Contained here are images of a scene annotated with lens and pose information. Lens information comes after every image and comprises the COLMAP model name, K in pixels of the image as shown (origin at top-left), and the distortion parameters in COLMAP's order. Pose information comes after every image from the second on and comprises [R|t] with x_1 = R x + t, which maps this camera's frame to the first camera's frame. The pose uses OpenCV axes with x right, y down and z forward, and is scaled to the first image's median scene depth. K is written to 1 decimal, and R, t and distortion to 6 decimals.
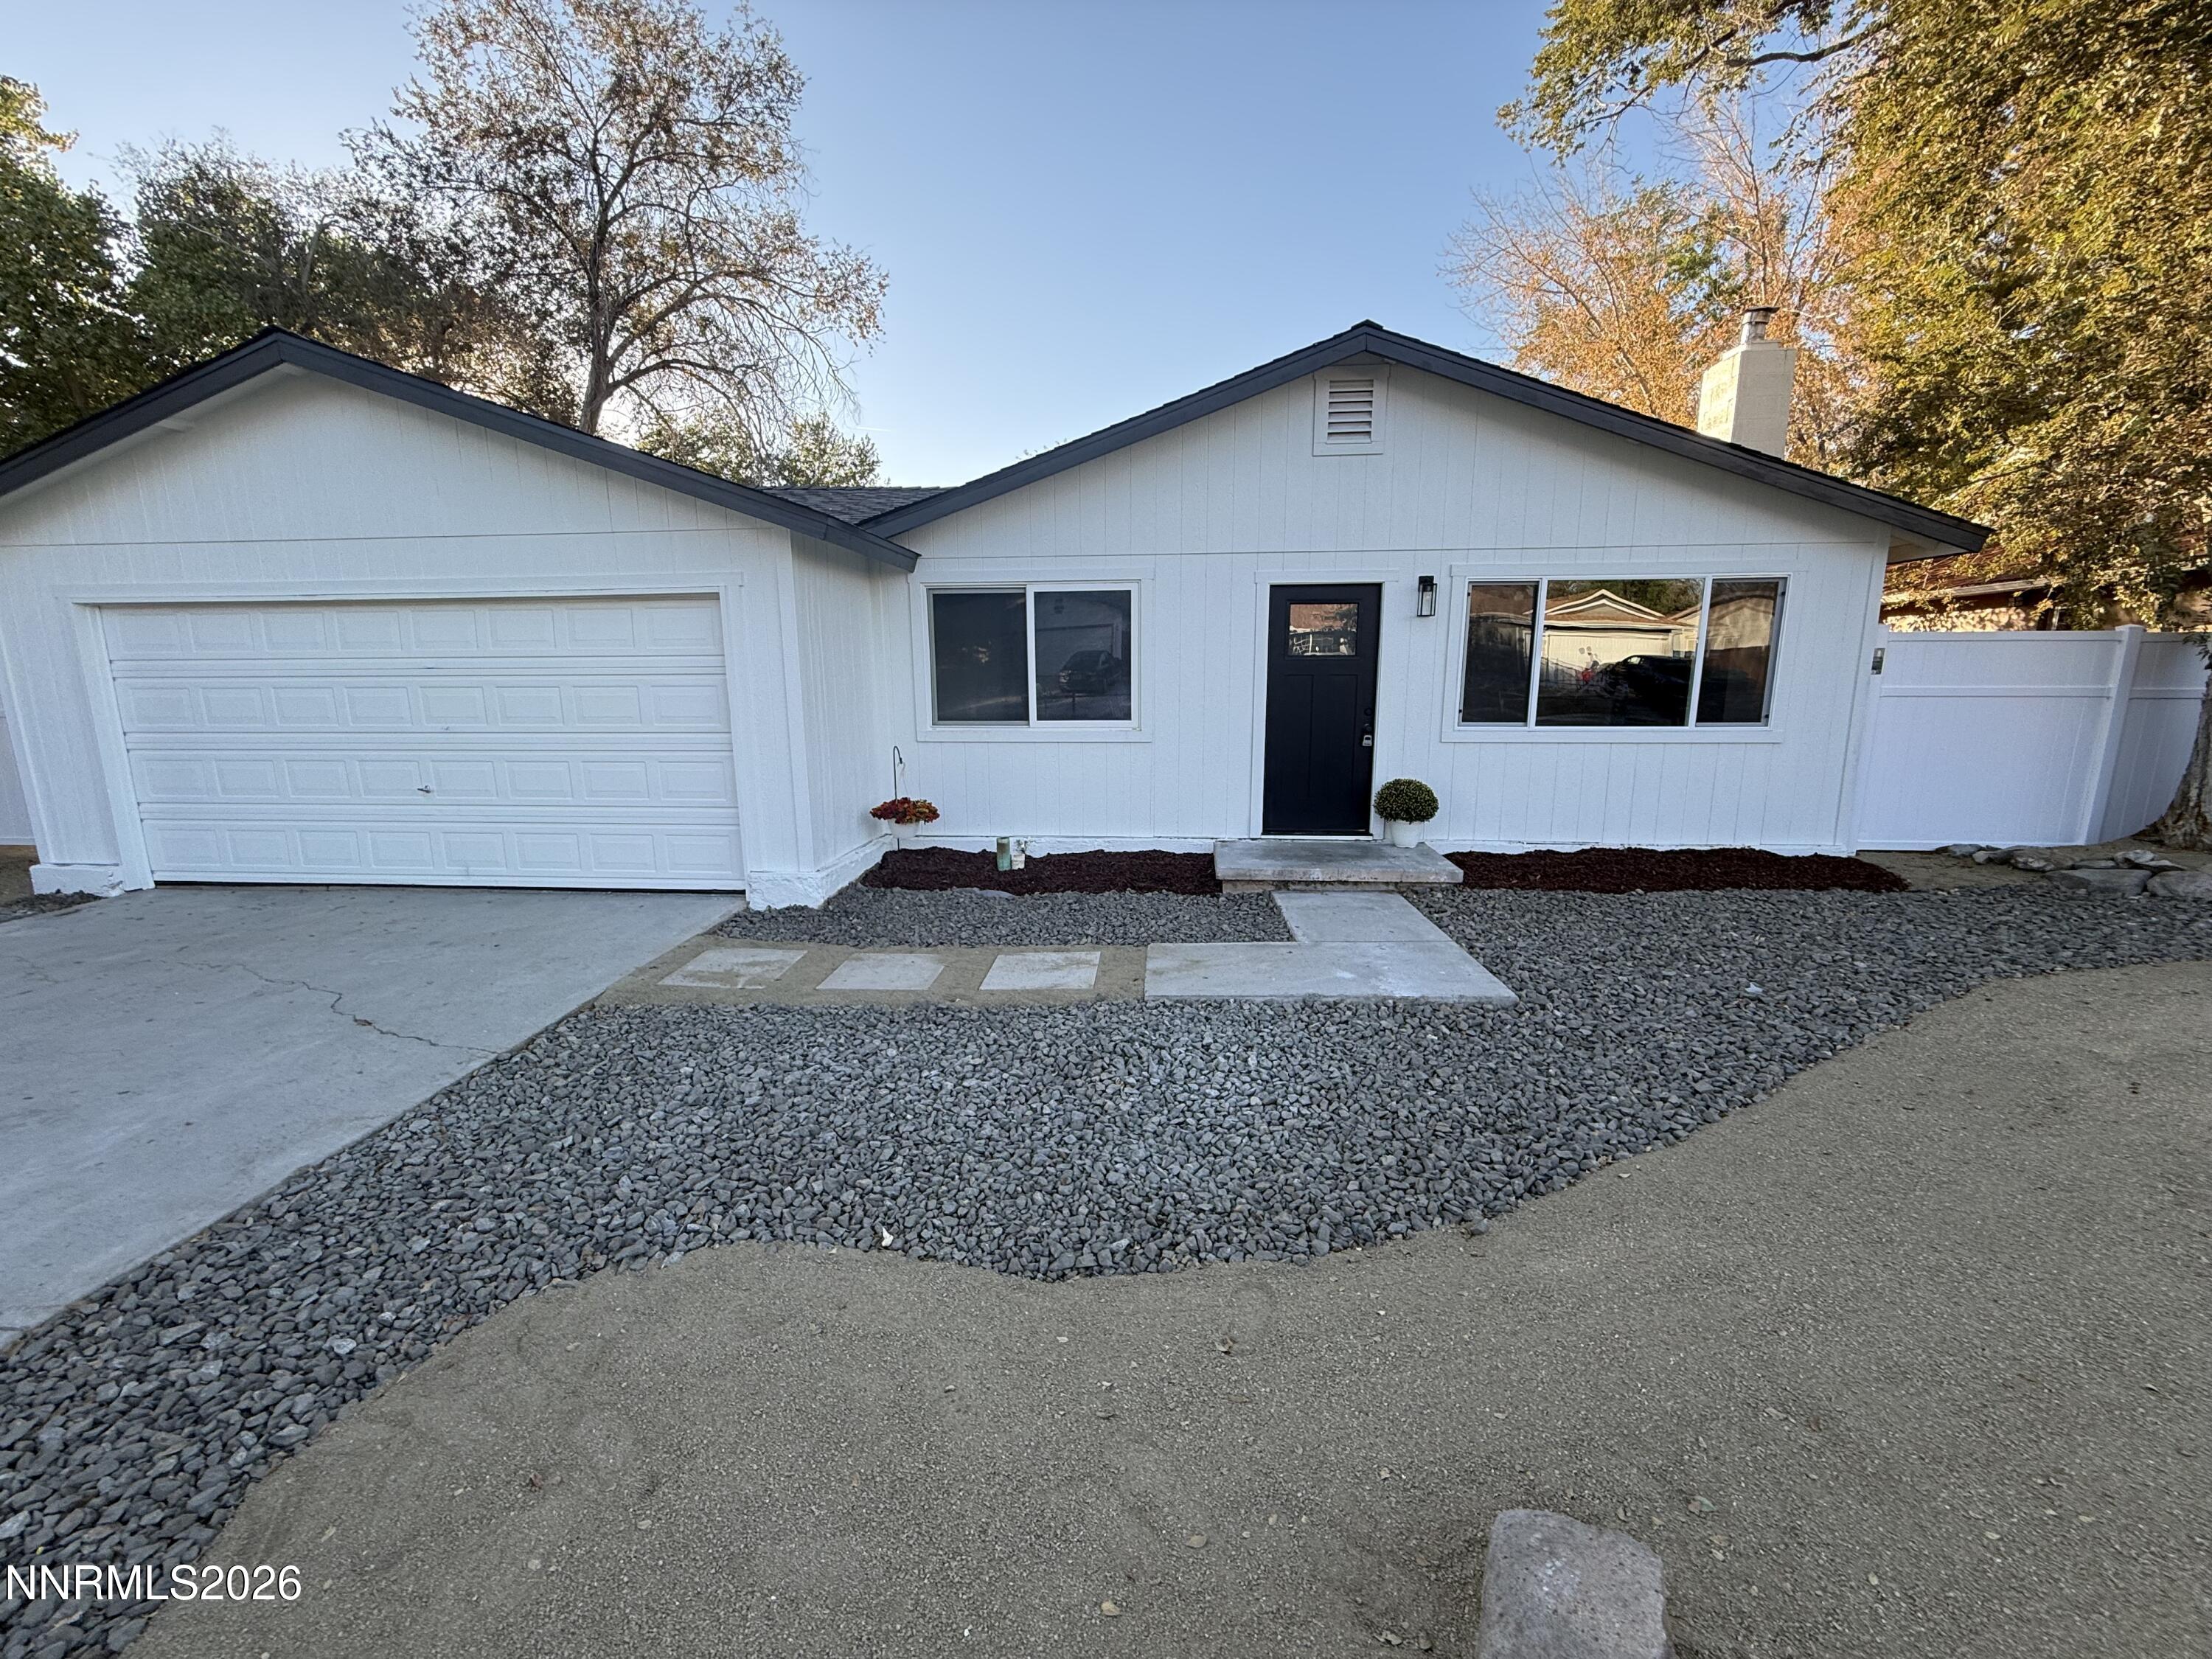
lens RADIAL K [[869.4, 0, 1106.0], [0, 869.4, 829.5], [0, 0, 1]] dist [0.000076, 0.000176]
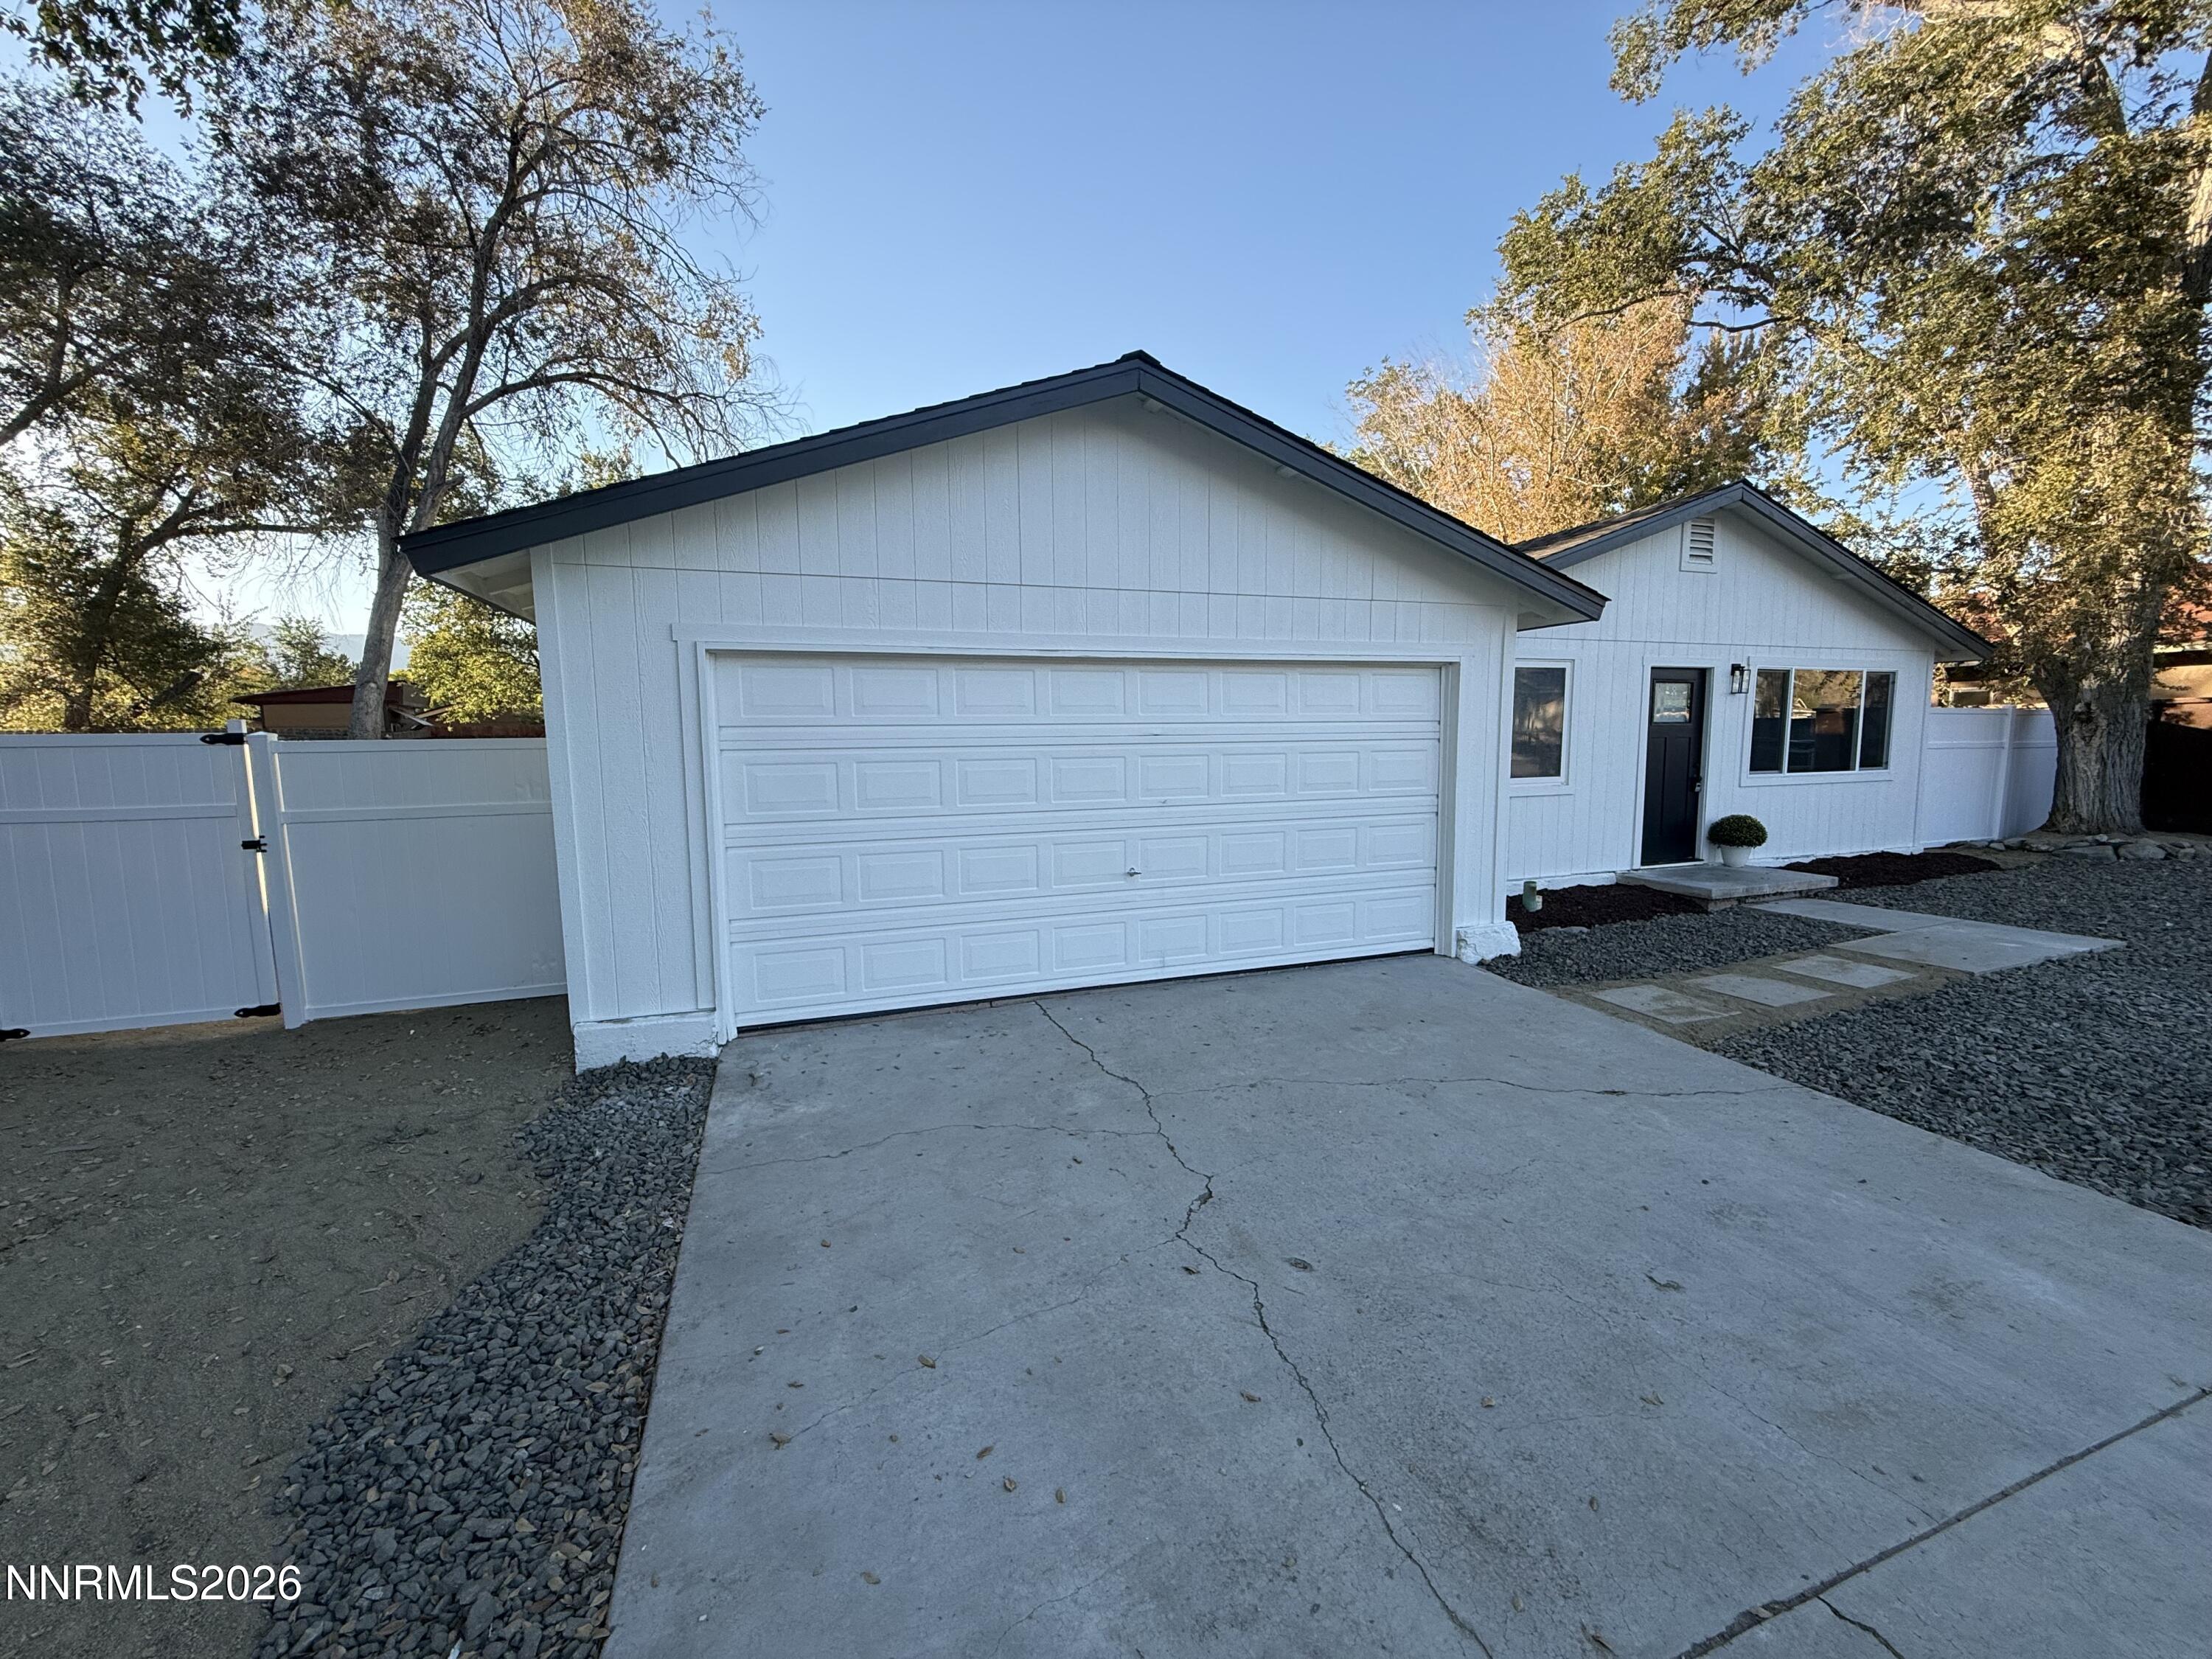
lens RADIAL K [[869.4, 0, 1106.0], [0, 869.4, 829.5], [0, 0, 1]] dist [0.000076, 0.000176]
pose [[0.909110, -0.049851, 0.413563, -1.109668], [0.080673, 0.995087, -0.057390, -0.039044], [-0.408671, 0.085537, 0.908665, 0.201575]]
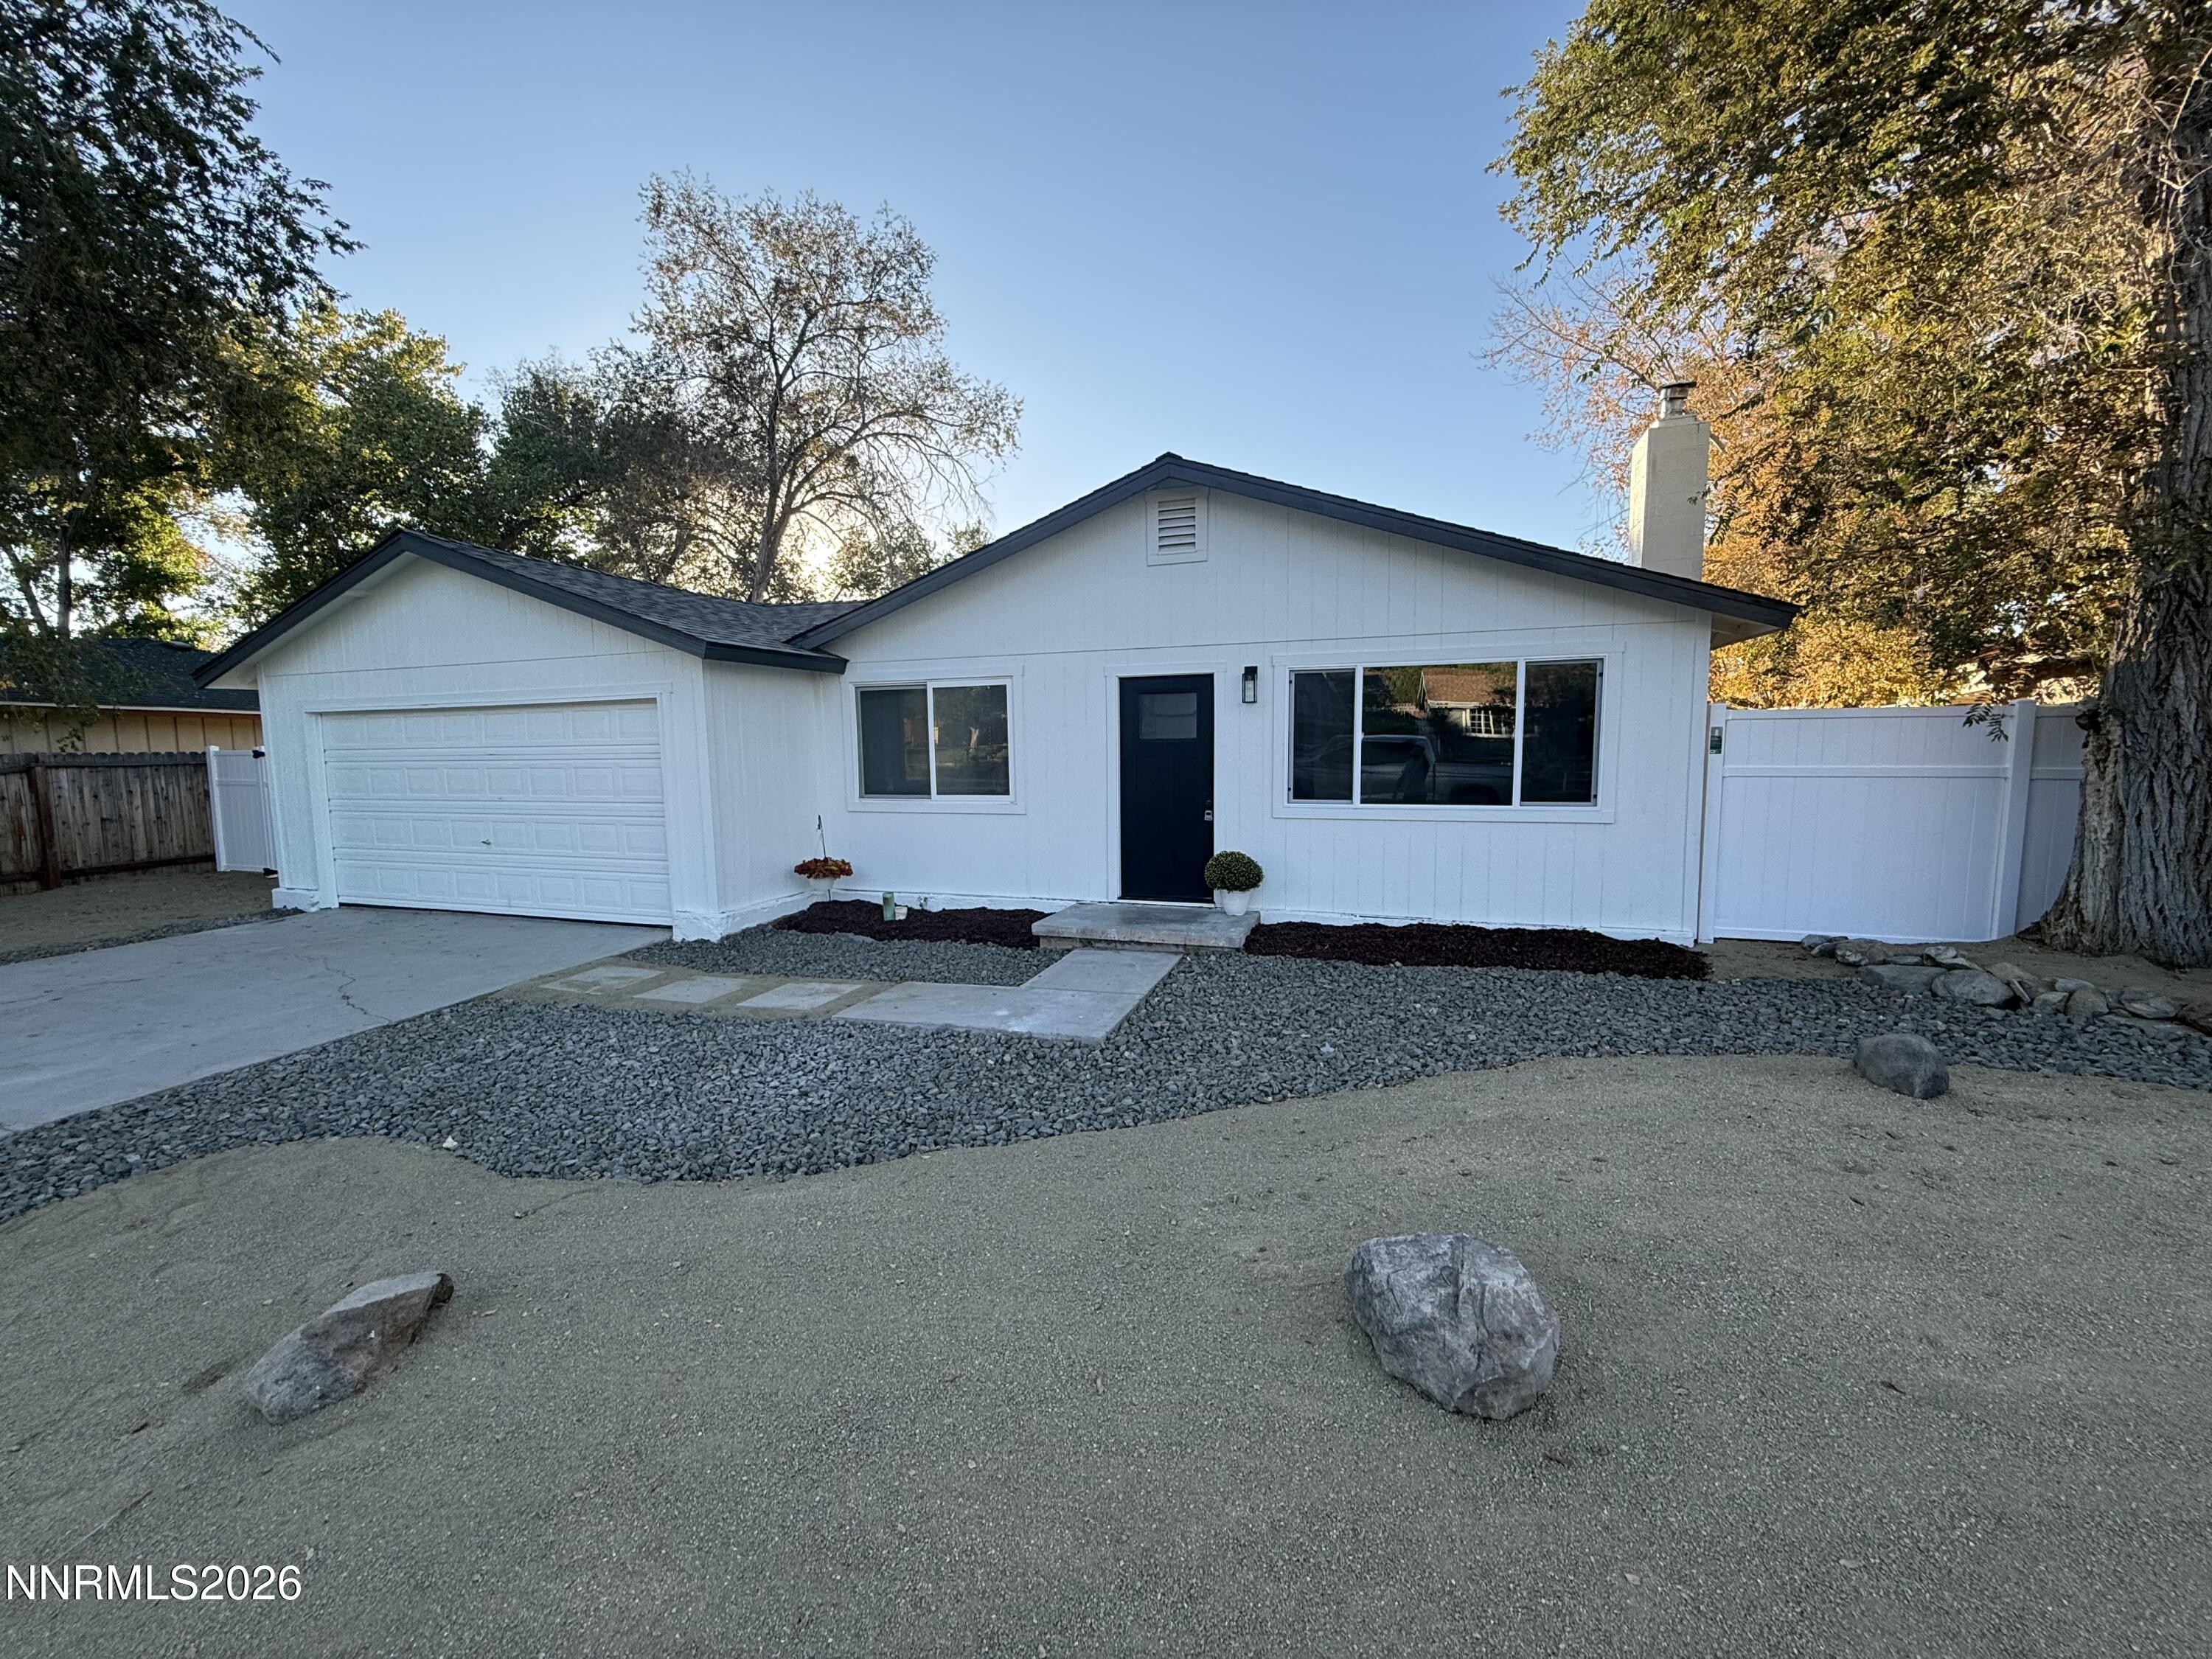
lens RADIAL K [[869.4, 0, 1106.0], [0, 869.4, 829.5], [0, 0, 1]] dist [0.000076, 0.000176]
pose [[0.970138, 0.016864, -0.241967, 0.469226], [-0.035940, 0.996562, -0.074644, 0.001235], [0.239877, 0.081111, 0.967409, -0.087296]]
